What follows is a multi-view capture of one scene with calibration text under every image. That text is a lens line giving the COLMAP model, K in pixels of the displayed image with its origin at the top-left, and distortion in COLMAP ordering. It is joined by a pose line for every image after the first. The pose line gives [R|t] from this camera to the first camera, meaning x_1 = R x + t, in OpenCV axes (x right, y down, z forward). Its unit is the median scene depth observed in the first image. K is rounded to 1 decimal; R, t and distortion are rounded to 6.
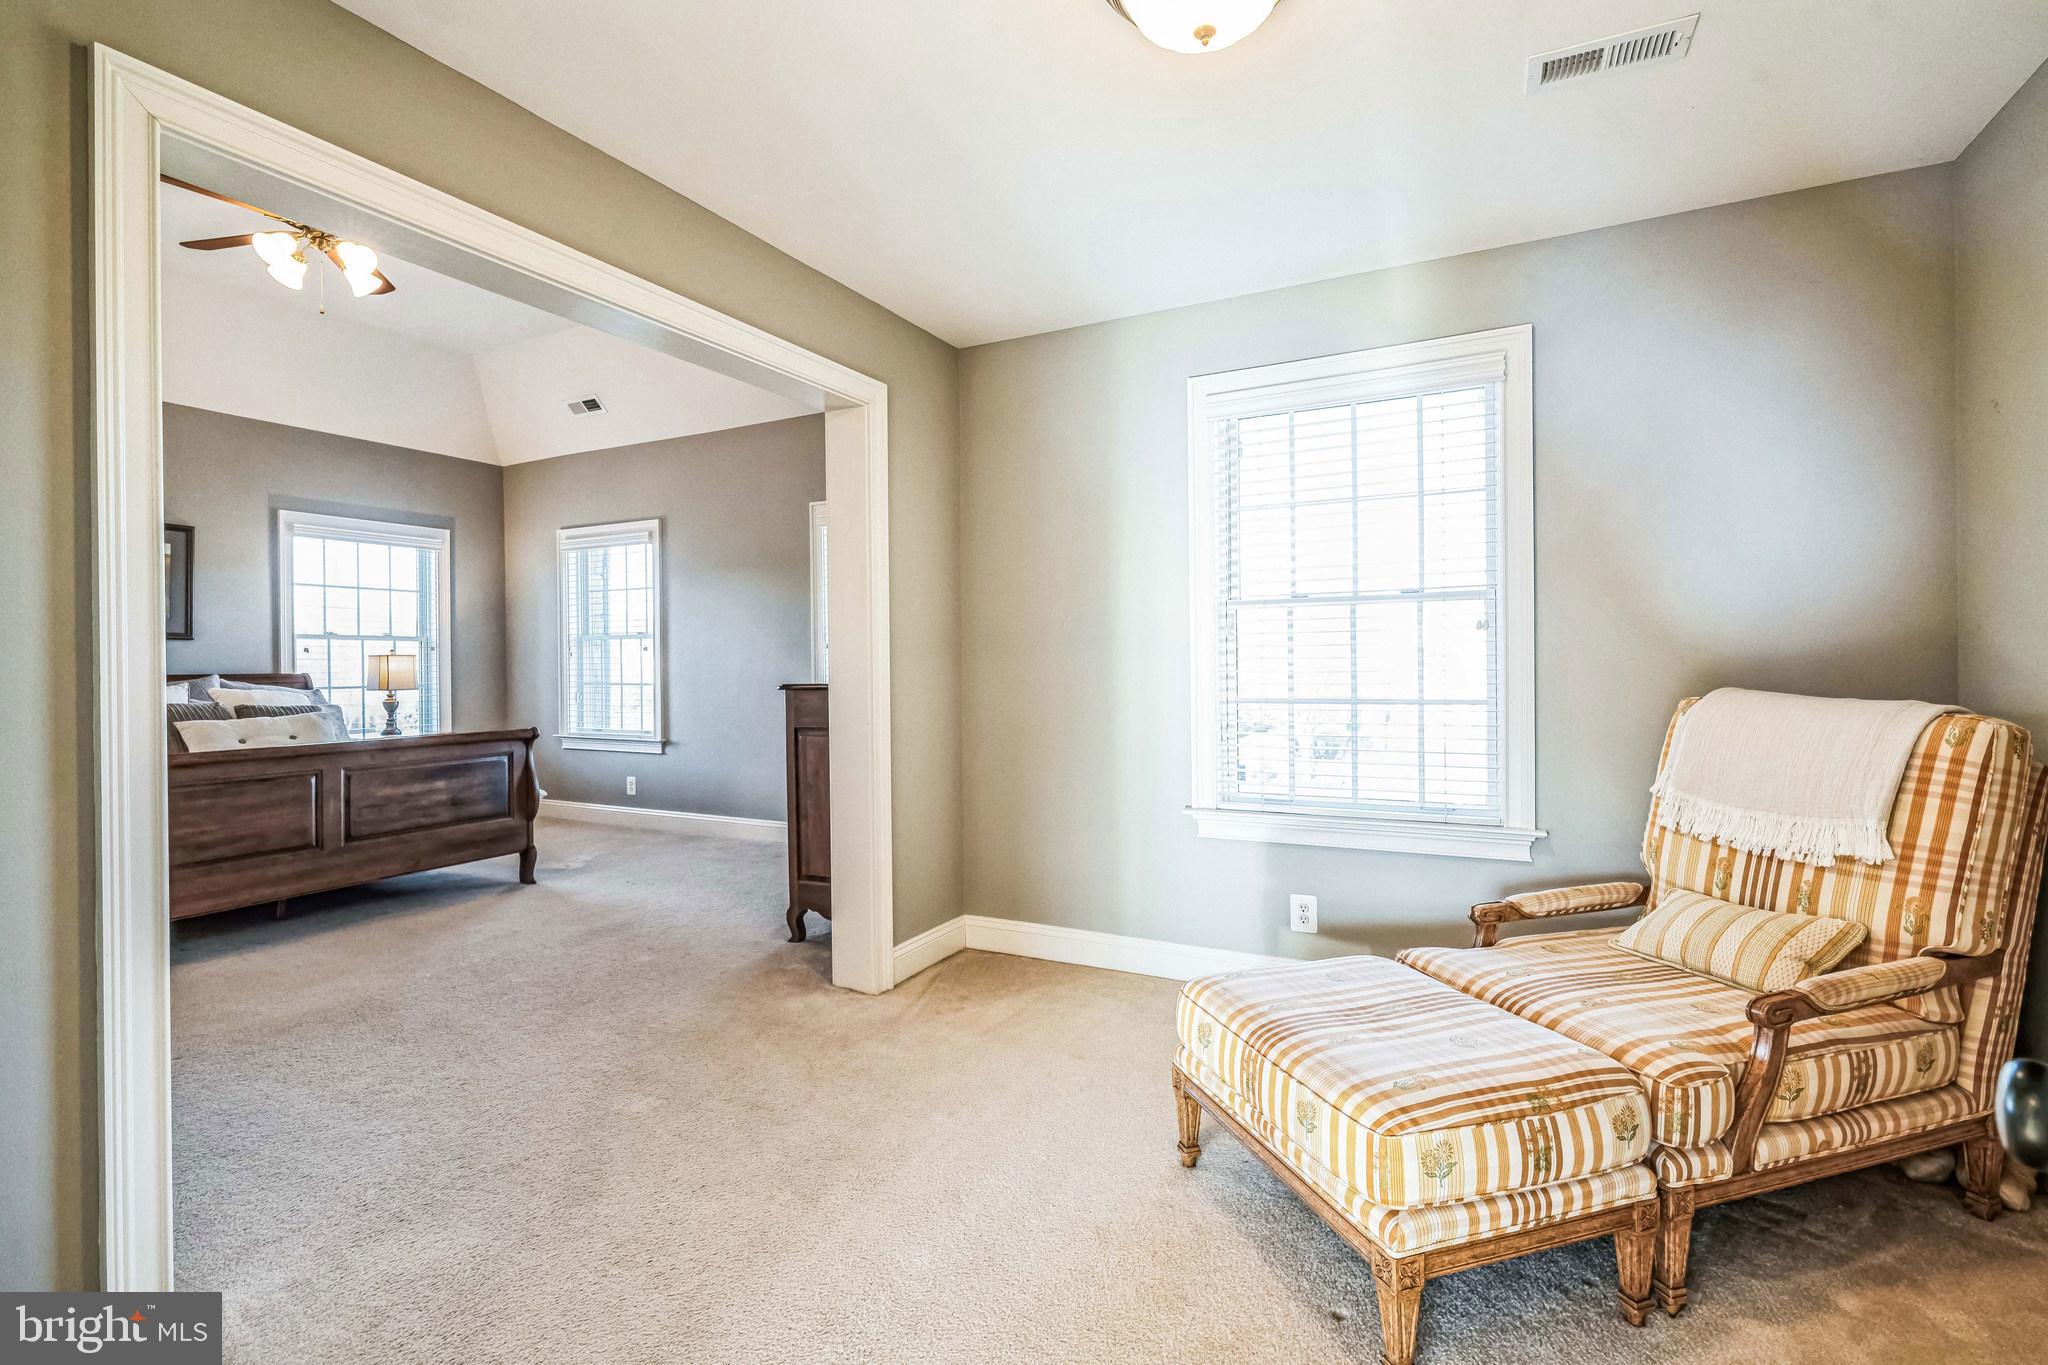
lens RADIAL K [[940.7, 0, 1021.0], [0, 940.7, 670.3], [0, 0, 1]] dist [0.003776, 0.000334]
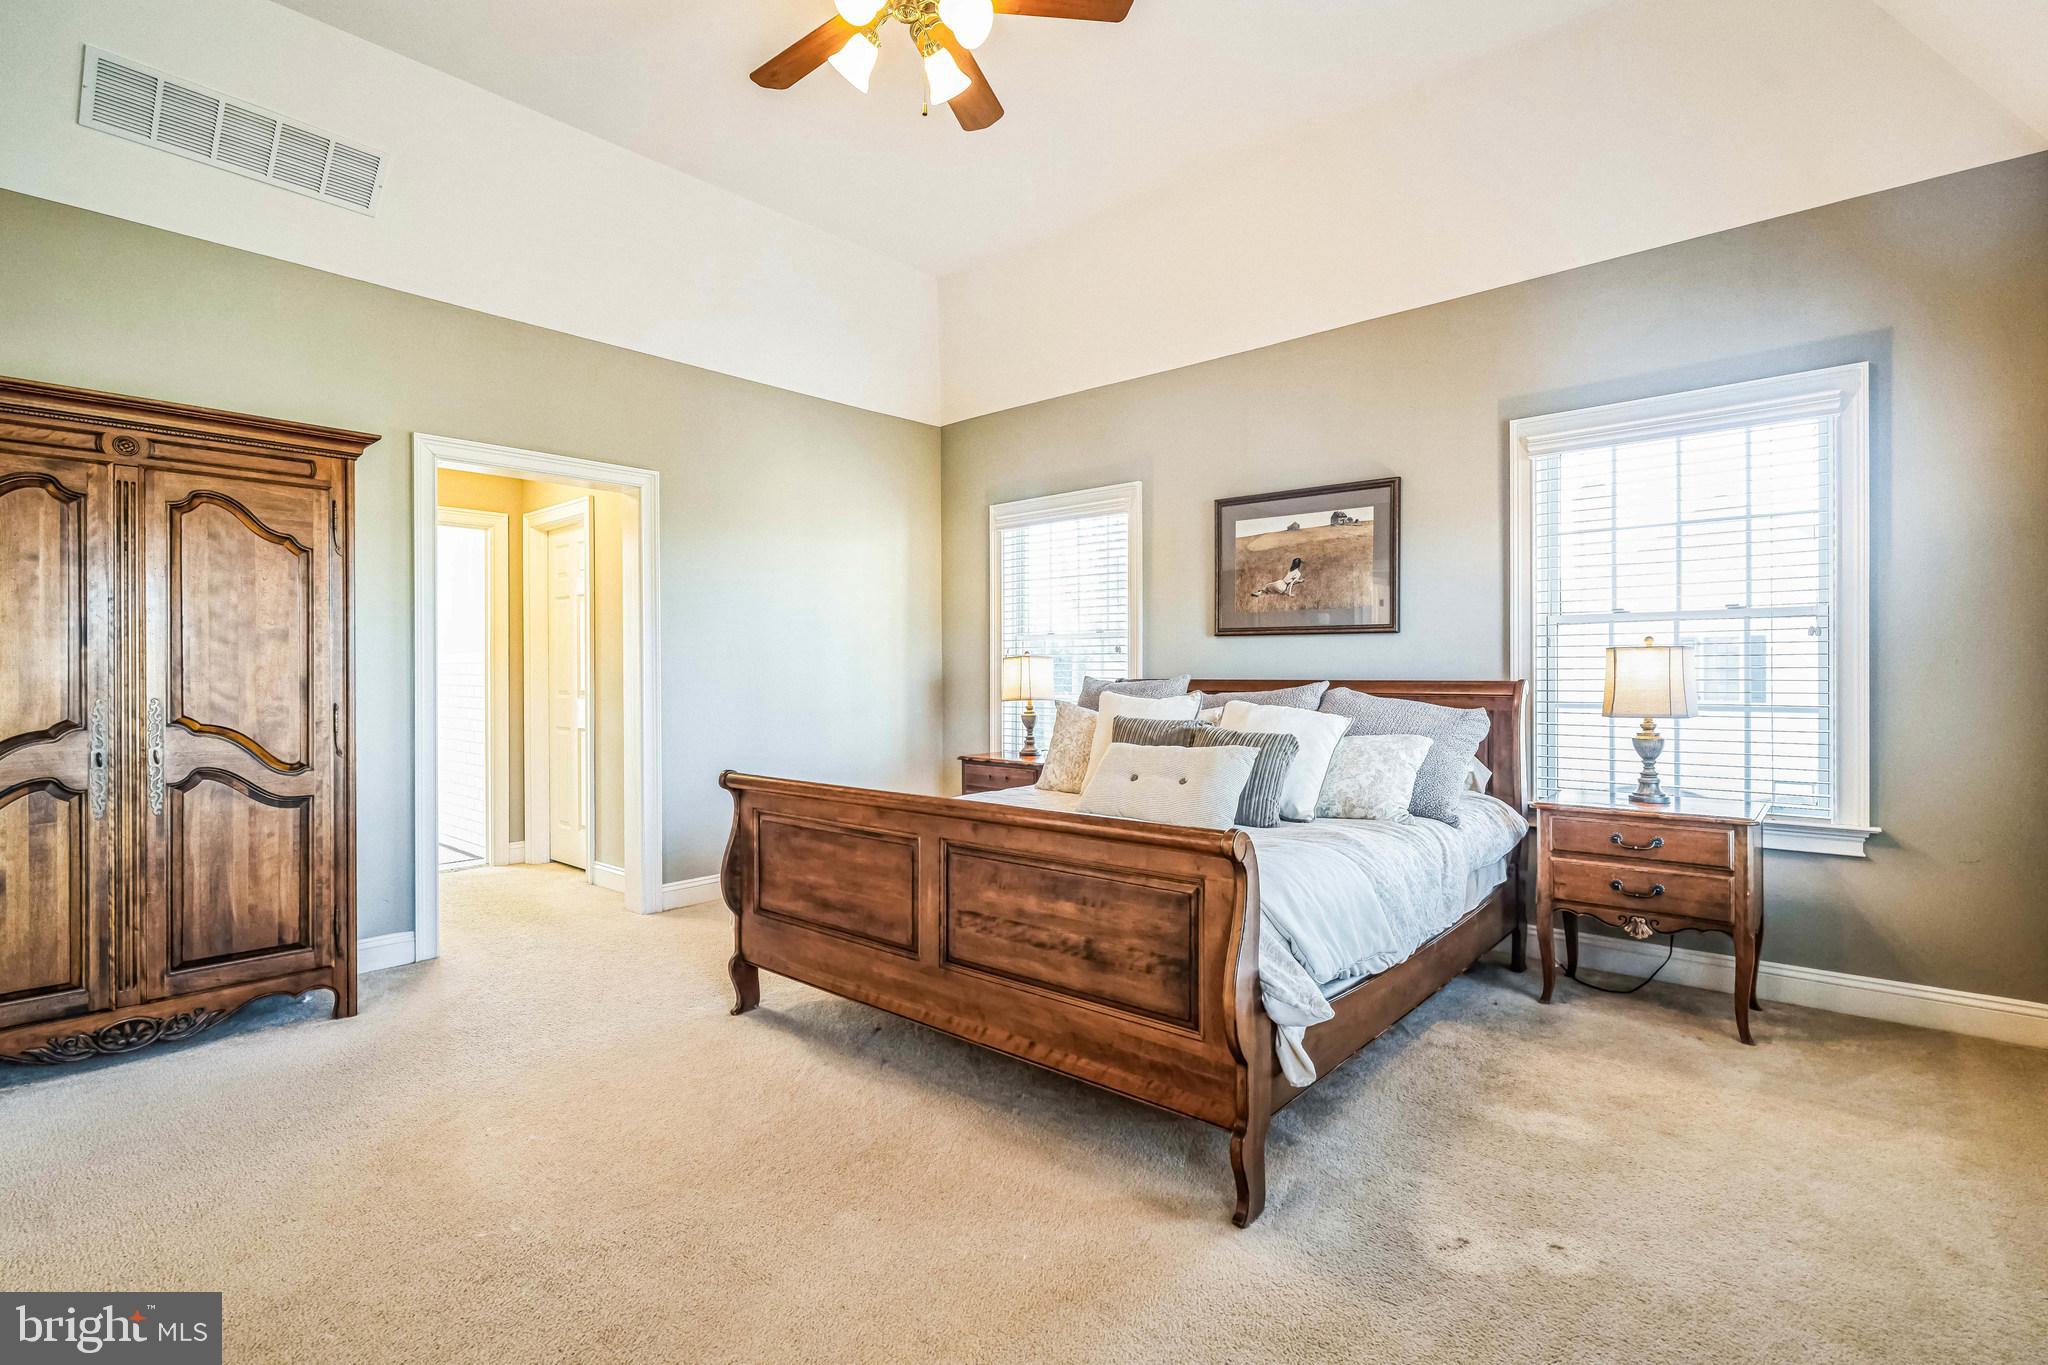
lens RADIAL K [[940.7, 0, 1022.1], [0, 940.7, 670.1], [0, 0, 1]] dist [0.003776, 0.000334]
pose [[-0.246479, 0.002321, -0.969145, -0.126303], [0.001669, 0.999997, 0.001971, -0.006960], [0.969147, -0.001132, -0.246482, 1.094886]]
